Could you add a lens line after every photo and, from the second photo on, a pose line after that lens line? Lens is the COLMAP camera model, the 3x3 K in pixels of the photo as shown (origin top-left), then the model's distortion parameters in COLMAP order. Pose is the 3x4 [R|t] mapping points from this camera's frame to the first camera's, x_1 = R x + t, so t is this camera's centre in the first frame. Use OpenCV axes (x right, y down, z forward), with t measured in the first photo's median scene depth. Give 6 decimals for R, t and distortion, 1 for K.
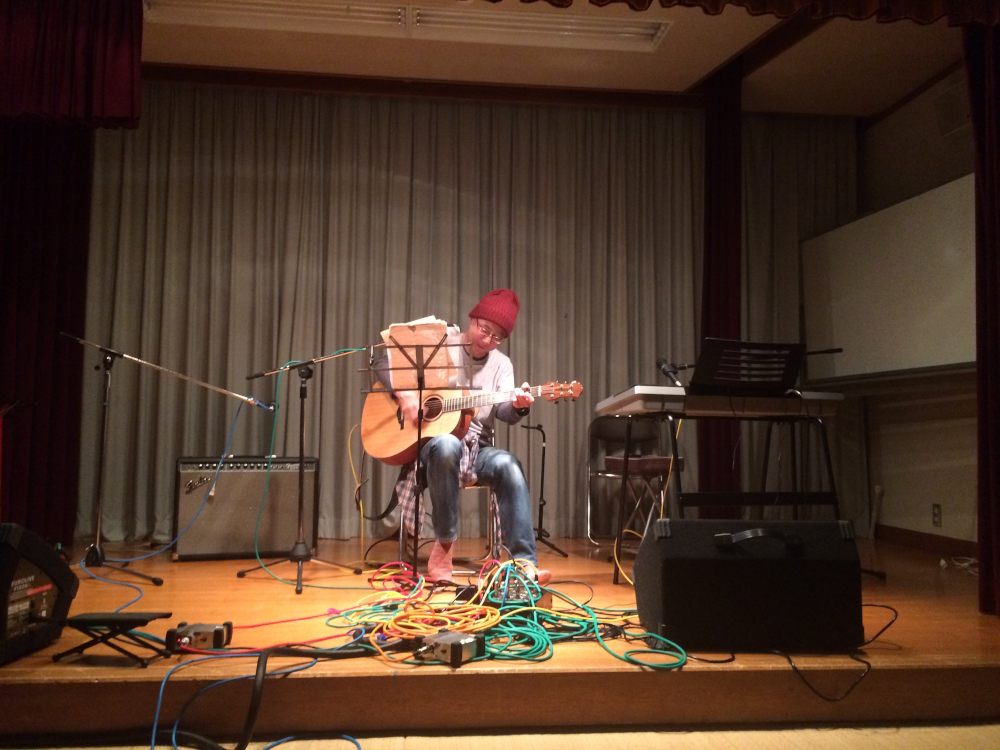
lens RADIAL K [[858.2, 0, 500.0], [0, 858.2, 375.0], [0, 0, 1]] dist [0.044861, -0.010137]
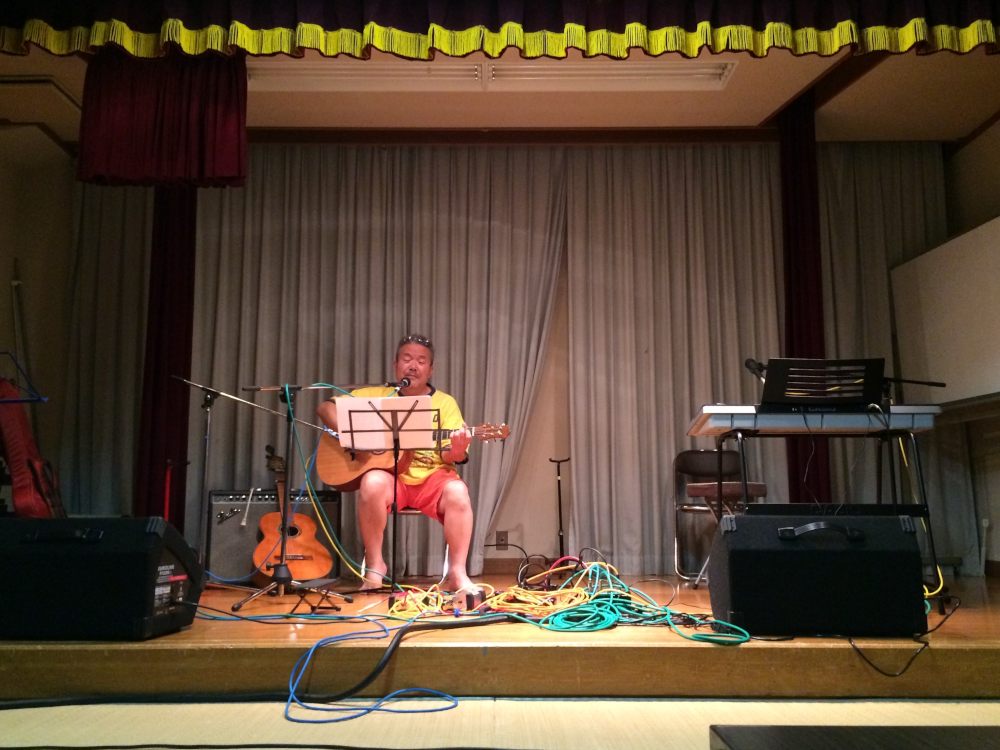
lens RADIAL K [[1021.0, 0, 500.0], [0, 1021.0, 375.0], [0, 0, 1]] dist [0.070658, -0.018009]
pose [[0.995154, -0.028820, -0.094007, 0.019531], [0.020319, 0.995719, -0.090170, 0.065831], [0.096203, 0.087823, 0.991480, -0.201135]]
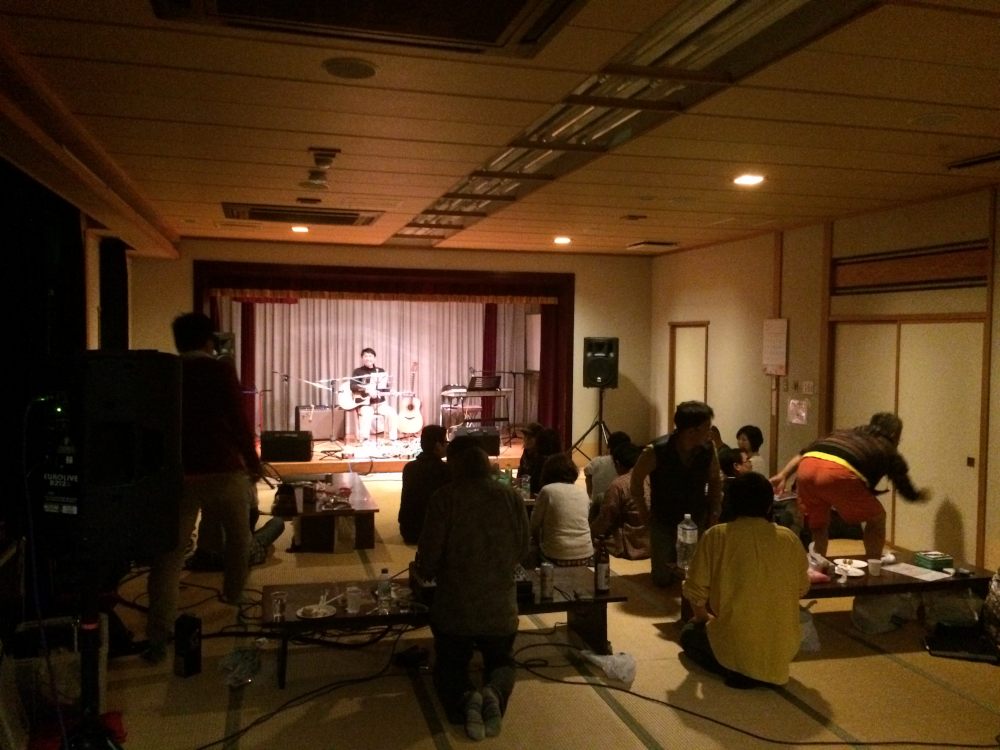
lens RADIAL K [[858.2, 0, 500.0], [0, 858.2, 375.0], [0, 0, 1]] dist [0.044861, -0.010137]
pose [[0.987022, -0.008255, 0.160372, -0.141289], [-0.011306, 0.992627, 0.120682, -0.304486], [-0.160186, -0.120929, 0.979651, -1.603910]]
